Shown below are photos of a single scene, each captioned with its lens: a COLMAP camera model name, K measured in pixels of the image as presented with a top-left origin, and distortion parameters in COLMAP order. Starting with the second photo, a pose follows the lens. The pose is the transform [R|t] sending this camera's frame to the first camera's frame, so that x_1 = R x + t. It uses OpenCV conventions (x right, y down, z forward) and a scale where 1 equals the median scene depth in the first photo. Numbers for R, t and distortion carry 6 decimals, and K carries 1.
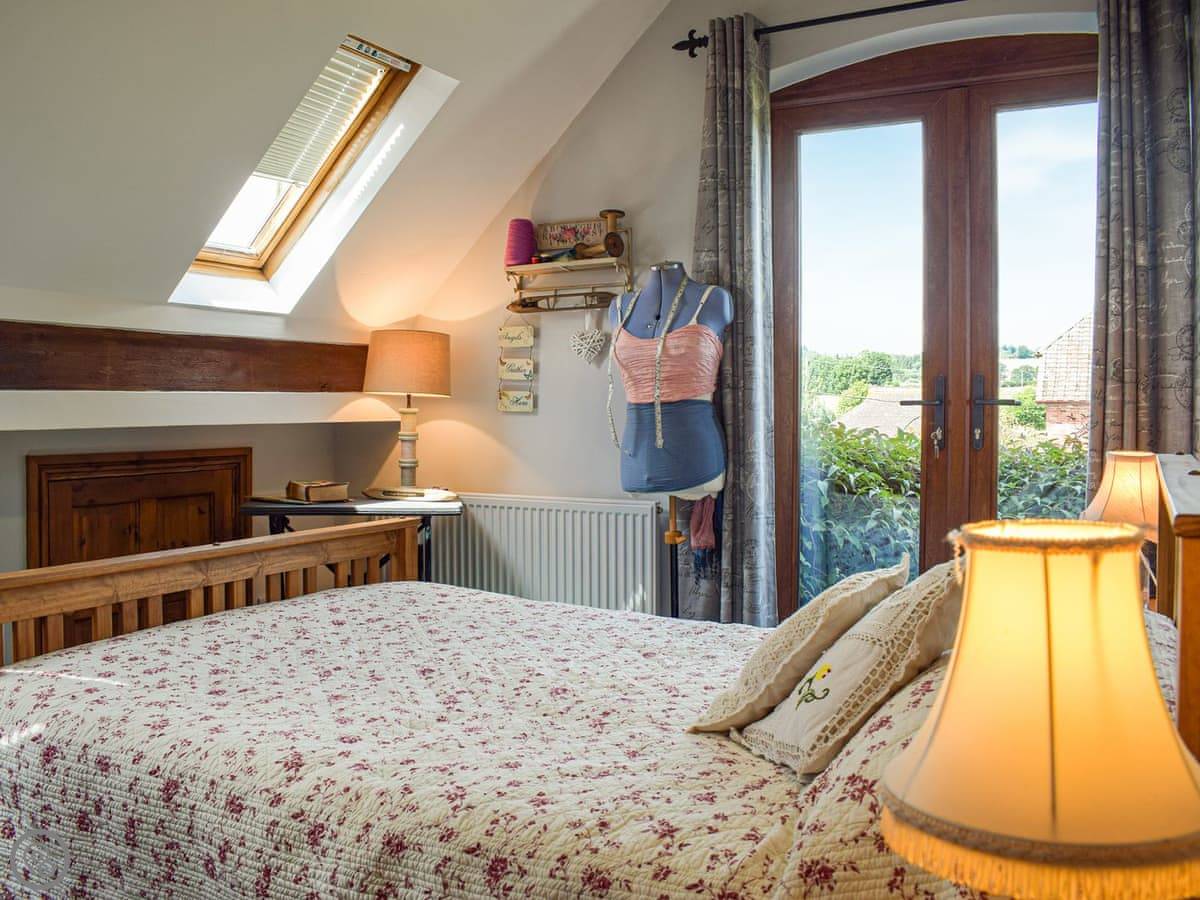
lens RADIAL K [[1039.5, 0, 600.0], [0, 1039.5, 450.0], [0, 0, 1]] dist [-0.081010, -0.005451]
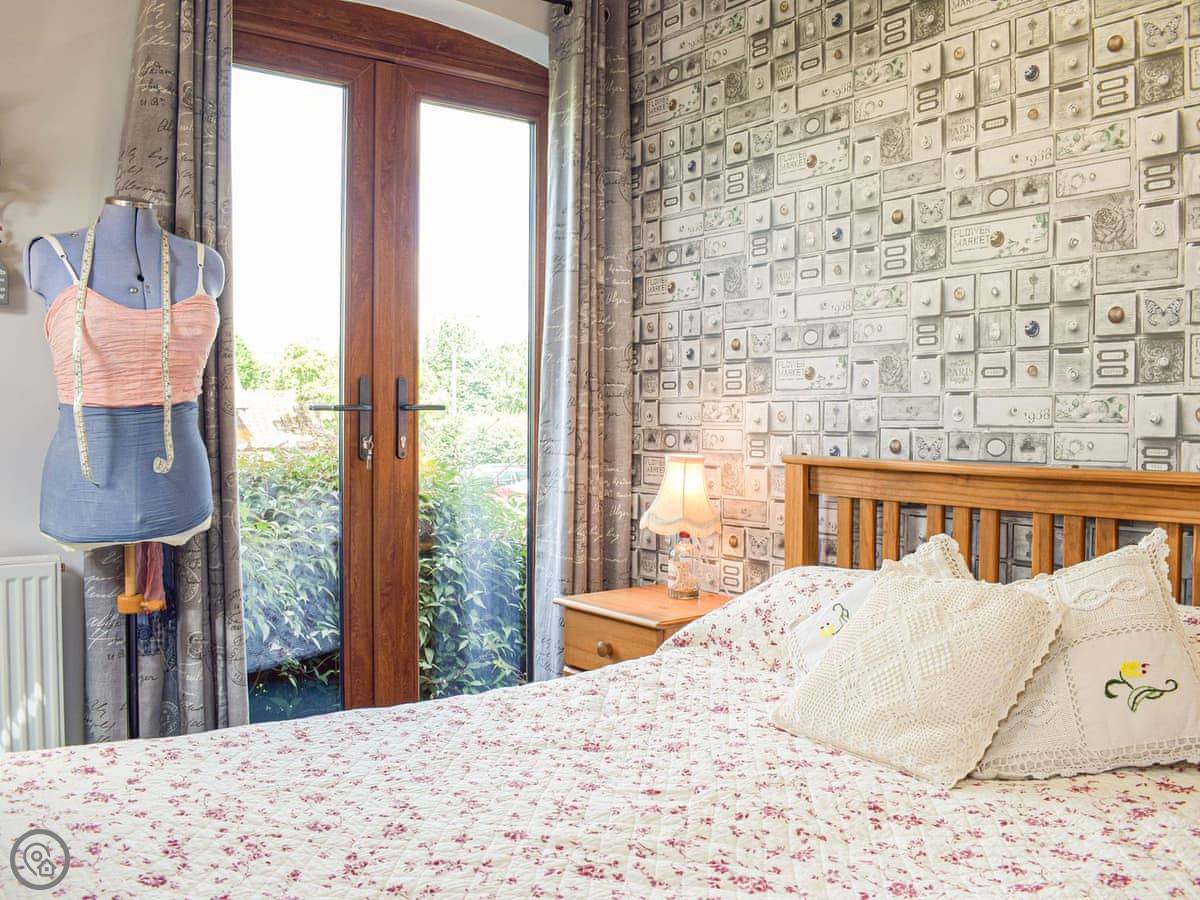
lens RADIAL K [[1039.5, 0, 600.0], [0, 1039.5, 450.0], [0, 0, 1]] dist [-0.081010, -0.005451]
pose [[0.434915, -0.027168, 0.900062, -0.419736], [0.029962, 0.999428, 0.015689, -0.018599], [-0.899973, 0.020144, 0.435480, 0.458364]]
